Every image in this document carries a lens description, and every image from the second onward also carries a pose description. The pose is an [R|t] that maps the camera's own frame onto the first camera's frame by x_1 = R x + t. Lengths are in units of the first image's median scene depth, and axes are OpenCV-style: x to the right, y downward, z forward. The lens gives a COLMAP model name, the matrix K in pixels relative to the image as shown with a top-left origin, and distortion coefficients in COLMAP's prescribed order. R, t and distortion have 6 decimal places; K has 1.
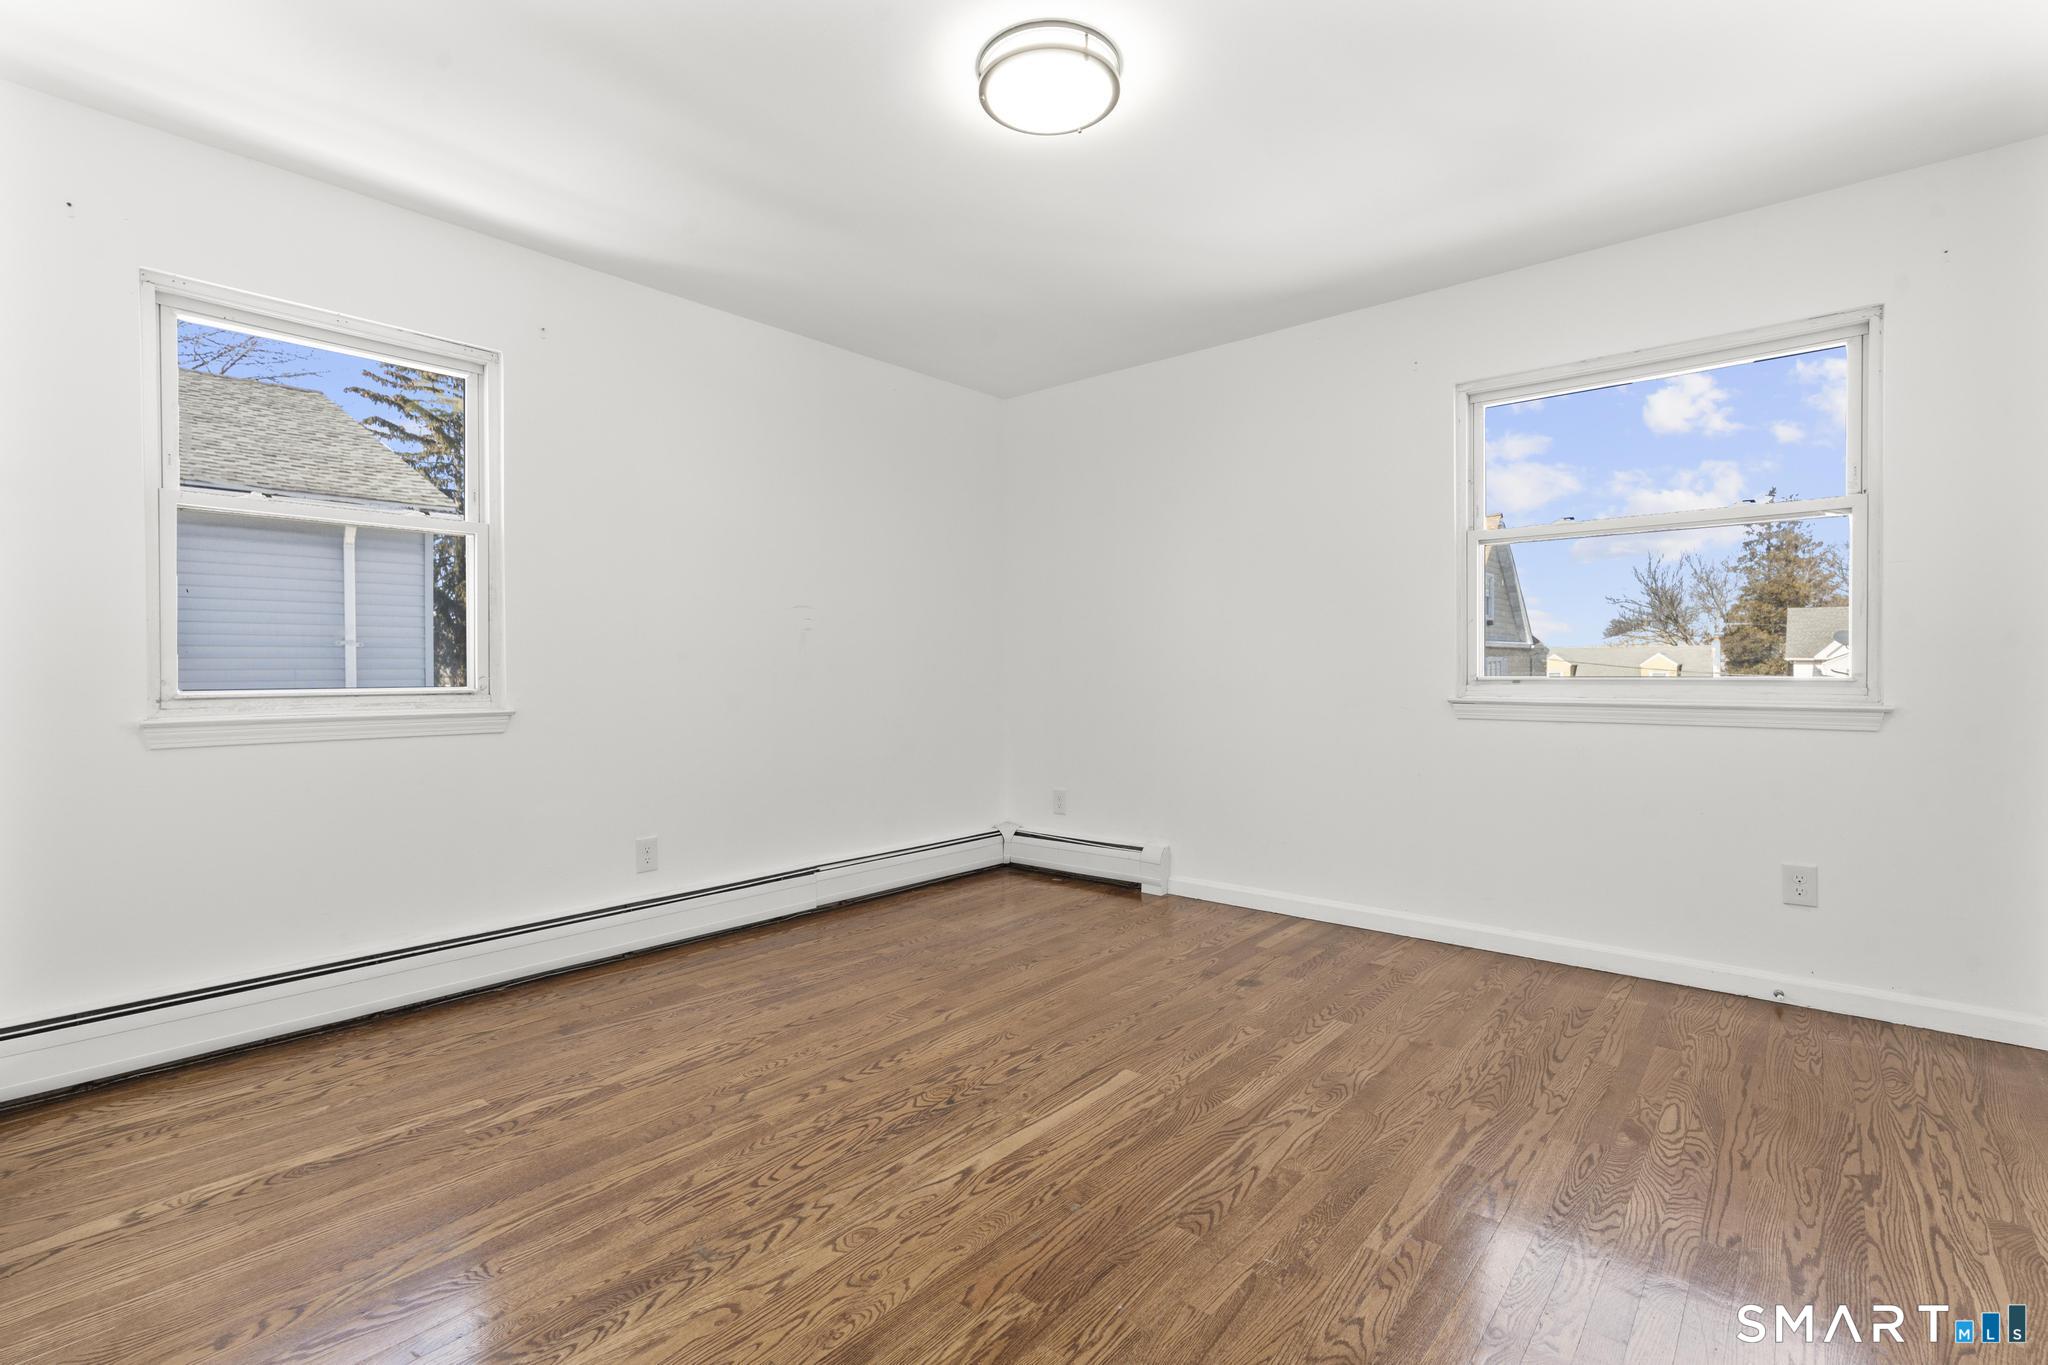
lens RADIAL K [[938.4, 0, 1023.8], [0, 938.4, 677.8], [0, 0, 1]] dist [-0.002126, 0.001146]
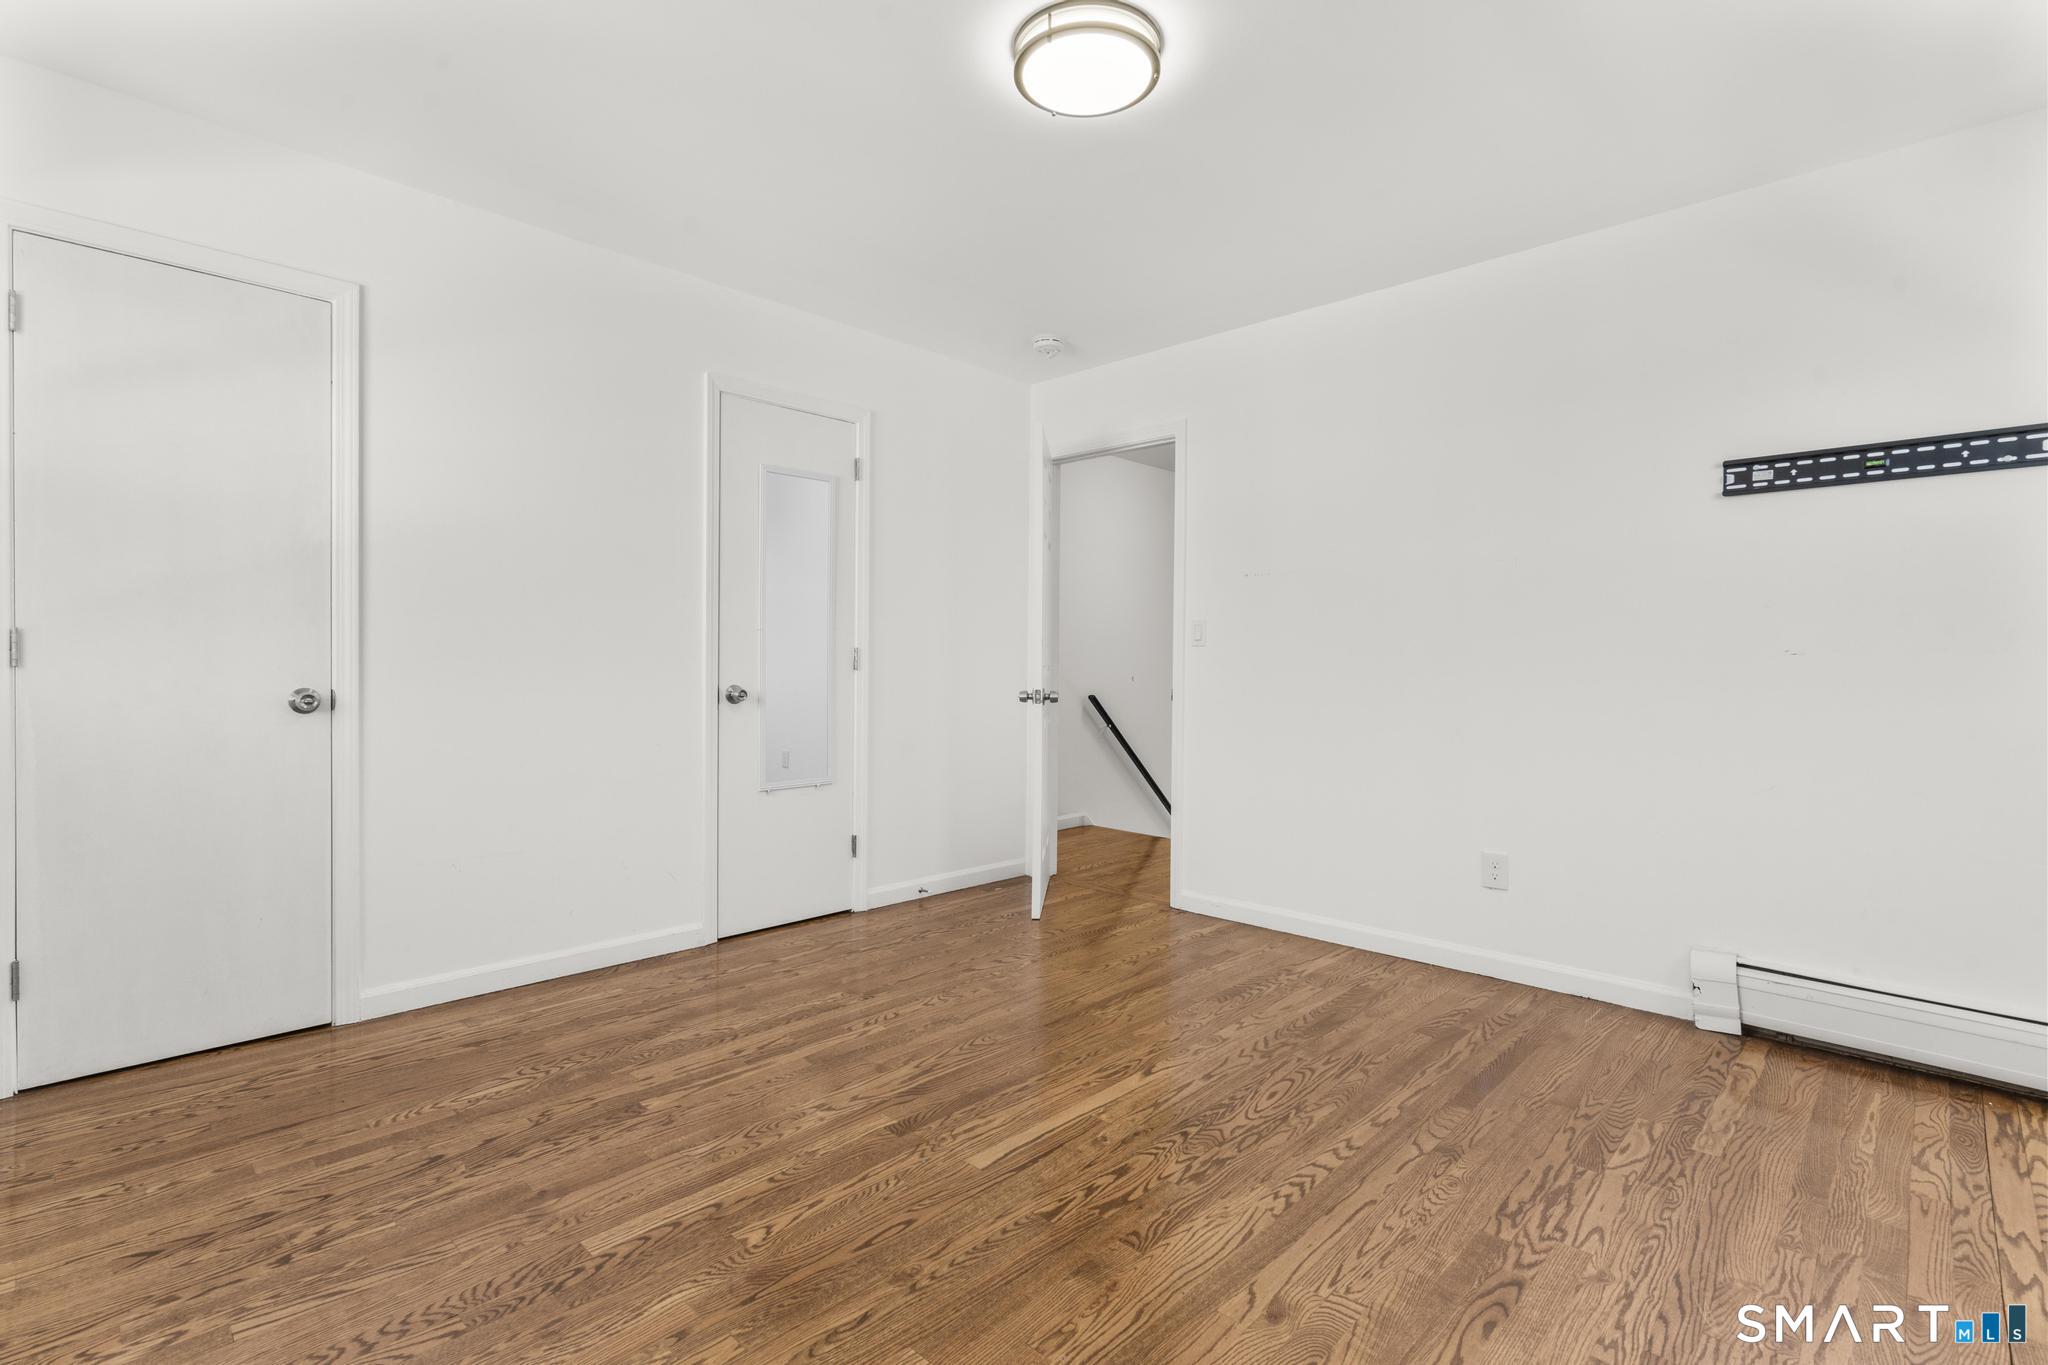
lens RADIAL K [[938.4, 0, 1023.8], [0, 938.4, 677.8], [0, 0, 1]] dist [-0.002126, 0.001146]
pose [[-0.998275, -0.006241, 0.058379, 0.030145], [-0.004740, 0.999656, 0.025806, -0.025463], [-0.058520, 0.025485, -0.997961, 1.947734]]
